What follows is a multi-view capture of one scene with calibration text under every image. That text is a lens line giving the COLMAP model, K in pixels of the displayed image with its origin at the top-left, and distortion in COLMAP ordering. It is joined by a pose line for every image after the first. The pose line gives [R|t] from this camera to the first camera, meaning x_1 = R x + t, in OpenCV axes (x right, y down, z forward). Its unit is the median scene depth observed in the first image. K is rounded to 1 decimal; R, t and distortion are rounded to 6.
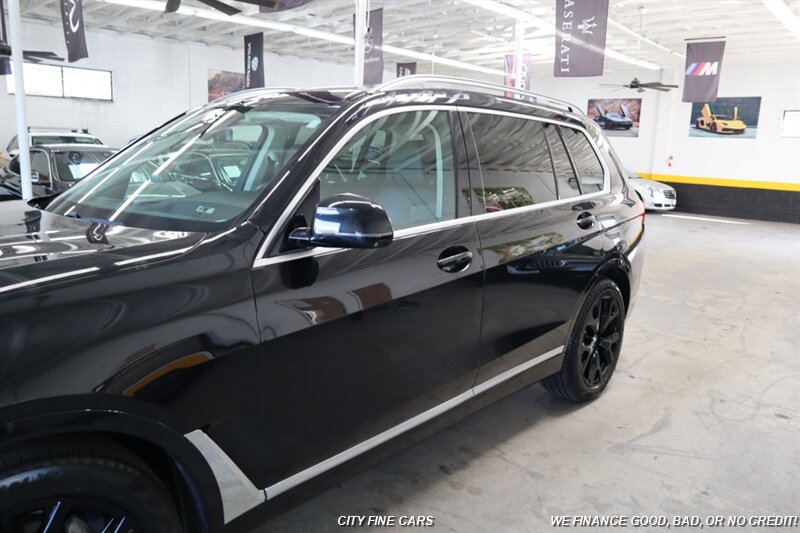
lens RADIAL K [[593.6, 0, 398.5], [0, 593.6, 265.3], [0, 0, 1]] dist [-0.101883, 0.072562]
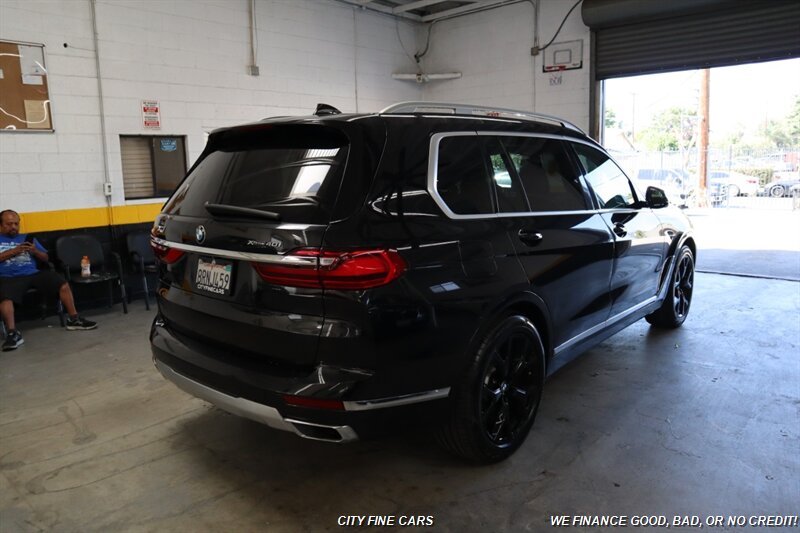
lens RADIAL K [[593.6, 0, 399.3], [0, 593.6, 267.2], [0, 0, 1]] dist [-0.101883, 0.072562]
pose [[-0.999470, -0.010634, -0.030755, 0.088572], [-0.020799, 0.935609, 0.352426, -0.273401], [0.025026, 0.352879, -0.935334, 1.394457]]
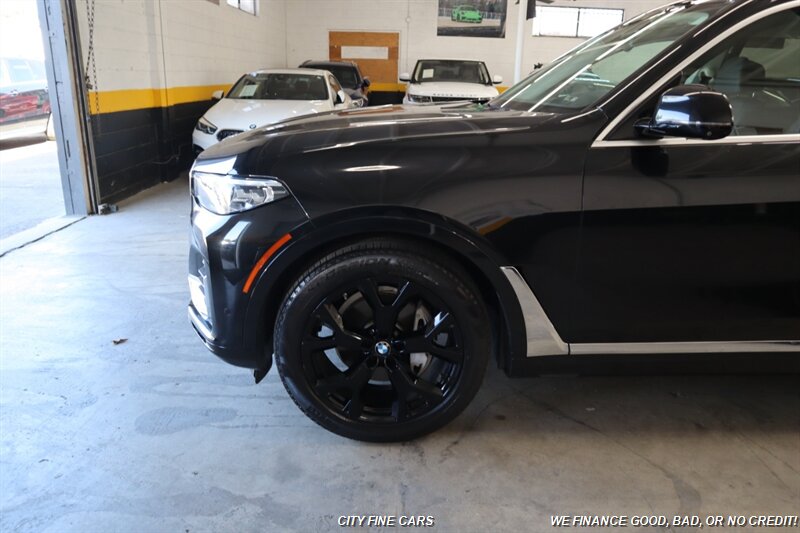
lens RADIAL K [[593.6, 0, 398.9], [0, 593.6, 266.2], [0, 0, 1]] dist [-0.101883, 0.072562]
pose [[0.685809, 0.200757, -0.699544, 0.110263], [-0.135206, 0.979614, 0.148581, 0.036927], [0.715112, -0.007316, 0.698972, -0.016884]]
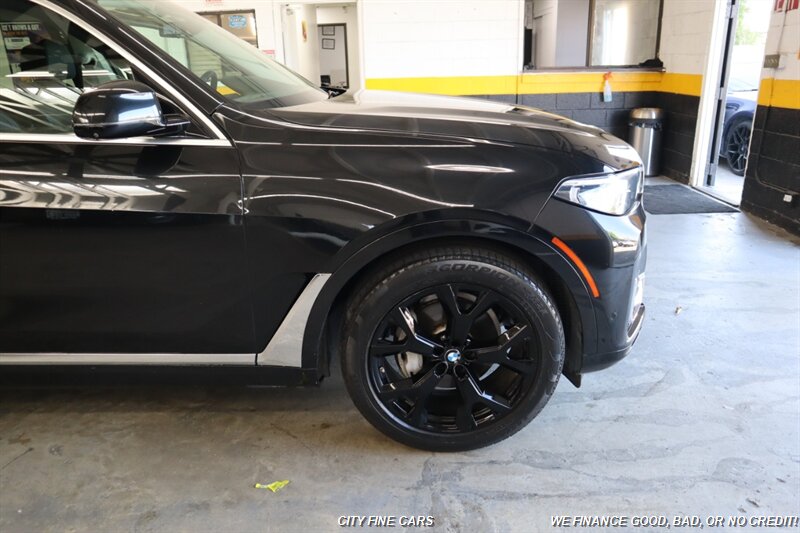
lens RADIAL K [[593.6, 0, 399.1], [0, 593.6, 267.1], [0, 0, 1]] dist [-0.101883, 0.072562]
pose [[-0.681911, -0.261832, 0.682965, -0.642958], [0.138742, 0.870479, 0.472248, -0.134594], [-0.718156, 0.416786, -0.557262, 0.695136]]
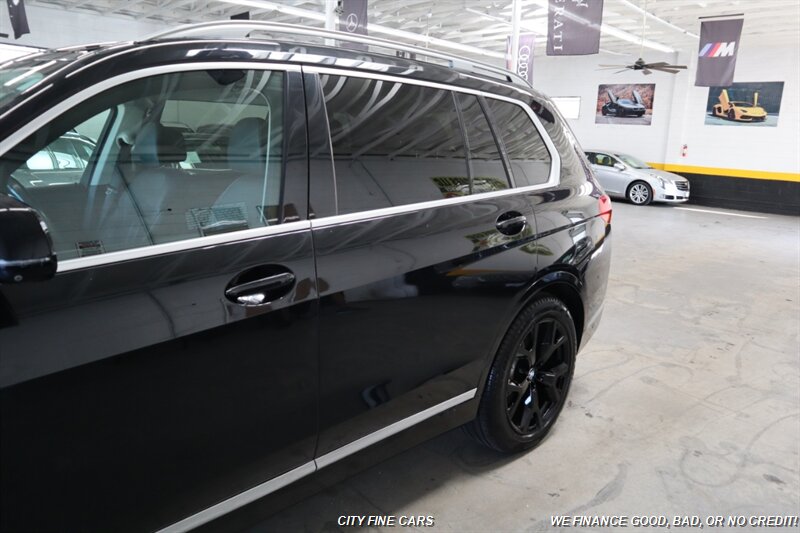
lens RADIAL K [[593.6, 0, 399.6], [0, 593.6, 265.4], [0, 0, 1]] dist [-0.101883, 0.072562]
pose [[0.999511, 0.010988, -0.029290, 0.122397], [-0.010424, 0.999759, 0.019323, -0.021056], [0.029495, -0.019009, 0.999384, 0.146030]]
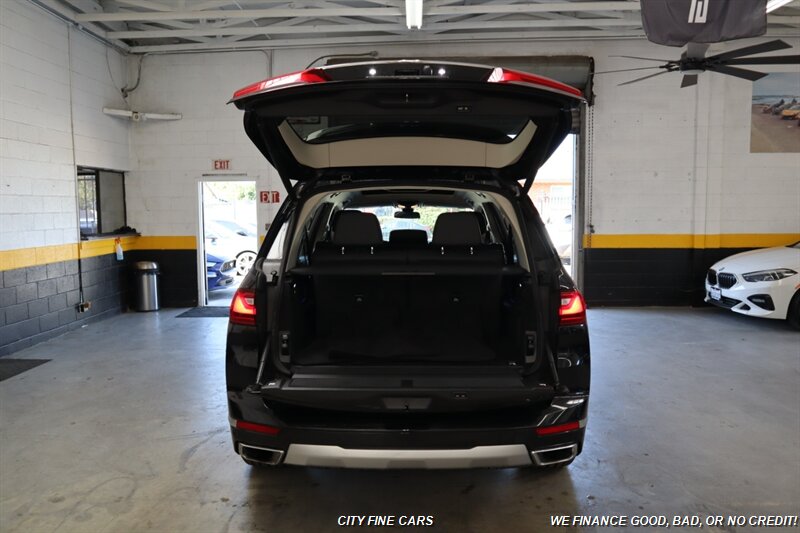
lens RADIAL K [[635.0, 0, 401.6], [0, 635.0, 266.5], [0, 0, 1]] dist [-0.074219, 0.056651]
pose [[-0.746134, 0.027397, -0.665232, 0.588778], [-0.148488, 0.967140, 0.206377, -0.243334], [0.649026, 0.252764, -0.717548, 1.275975]]
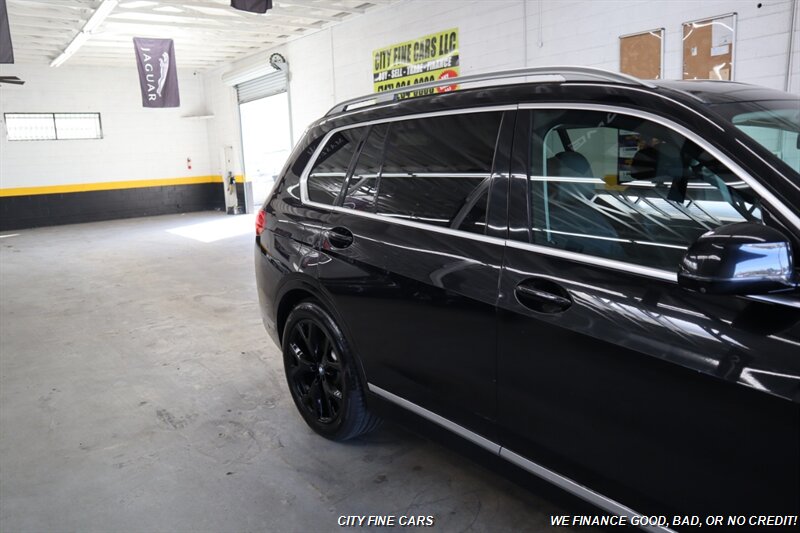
lens RADIAL K [[593.6, 0, 394.6], [0, 593.6, 260.0], [0, 0, 1]] dist [-0.101883, 0.072562]
pose [[0.173363, -0.219644, 0.960053, -0.572052], [0.236729, 0.955527, 0.175861, -0.162251], [-0.955984, 0.196784, 0.217649, 0.682133]]
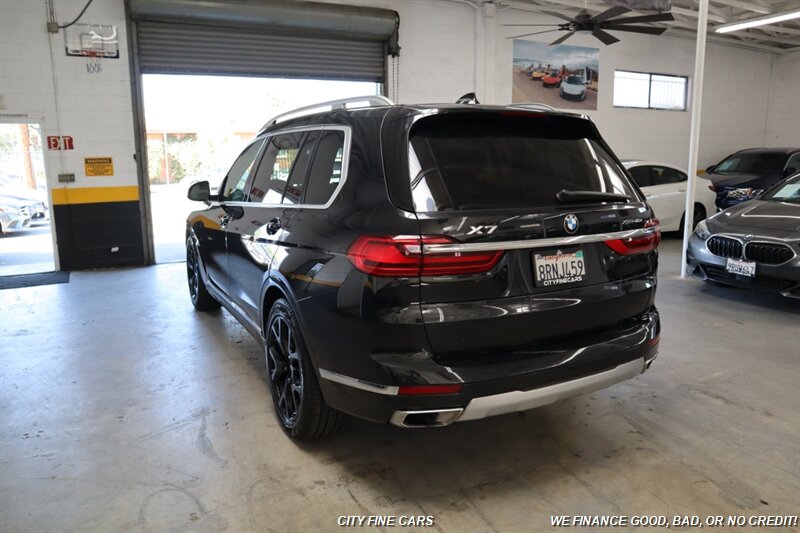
lens RADIAL K [[593.6, 0, 401.7], [0, 593.6, 267.2], [0, 0, 1]] dist [-0.101883, 0.072562]
pose [[-0.333274, 0.140581, -0.932290, 0.739775], [-0.182772, 0.960430, 0.210162, -0.161454], [0.924945, 0.240438, -0.294392, 0.935561]]
